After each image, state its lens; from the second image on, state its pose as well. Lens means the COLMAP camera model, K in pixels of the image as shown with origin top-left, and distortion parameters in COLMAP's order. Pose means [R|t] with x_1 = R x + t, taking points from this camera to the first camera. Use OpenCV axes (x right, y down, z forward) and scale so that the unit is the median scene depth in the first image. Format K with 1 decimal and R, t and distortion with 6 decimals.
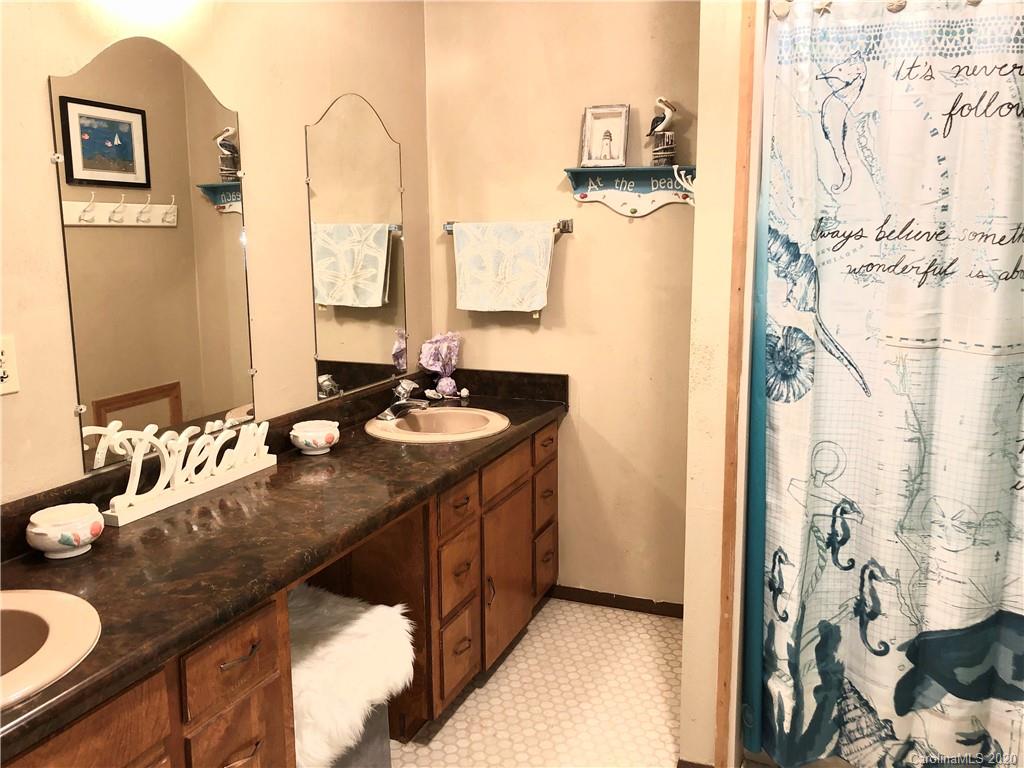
lens RADIAL K [[838.9, 0, 511.7], [0, 838.9, 382.3], [0, 0, 1]] dist [0.010944, -0.001355]
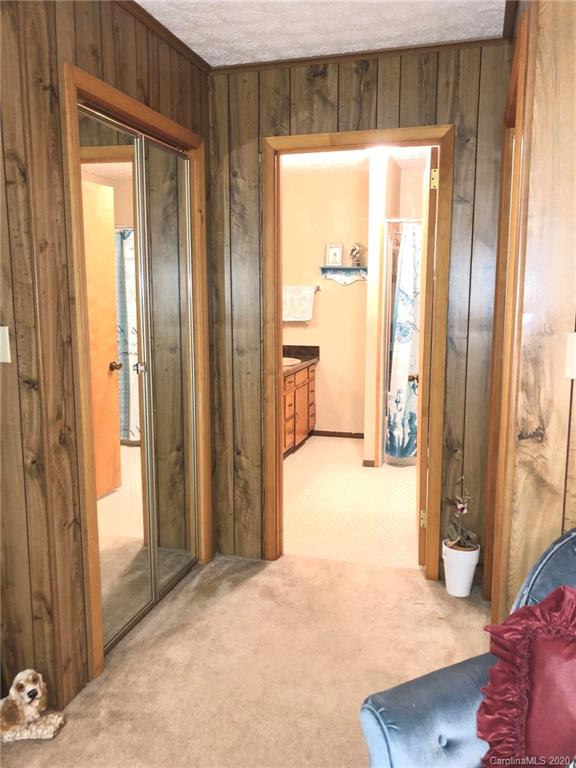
lens RADIAL K [[629.2, 0, 288.6], [0, 629.2, 384.7], [0, 0, 1]] dist [0.010944, -0.001355]
pose [[0.992482, -0.012373, 0.121764, -0.280000], [0.012642, 0.999919, -0.001431, 0.120359], [-0.121736, 0.002960, 0.992558, -0.965711]]
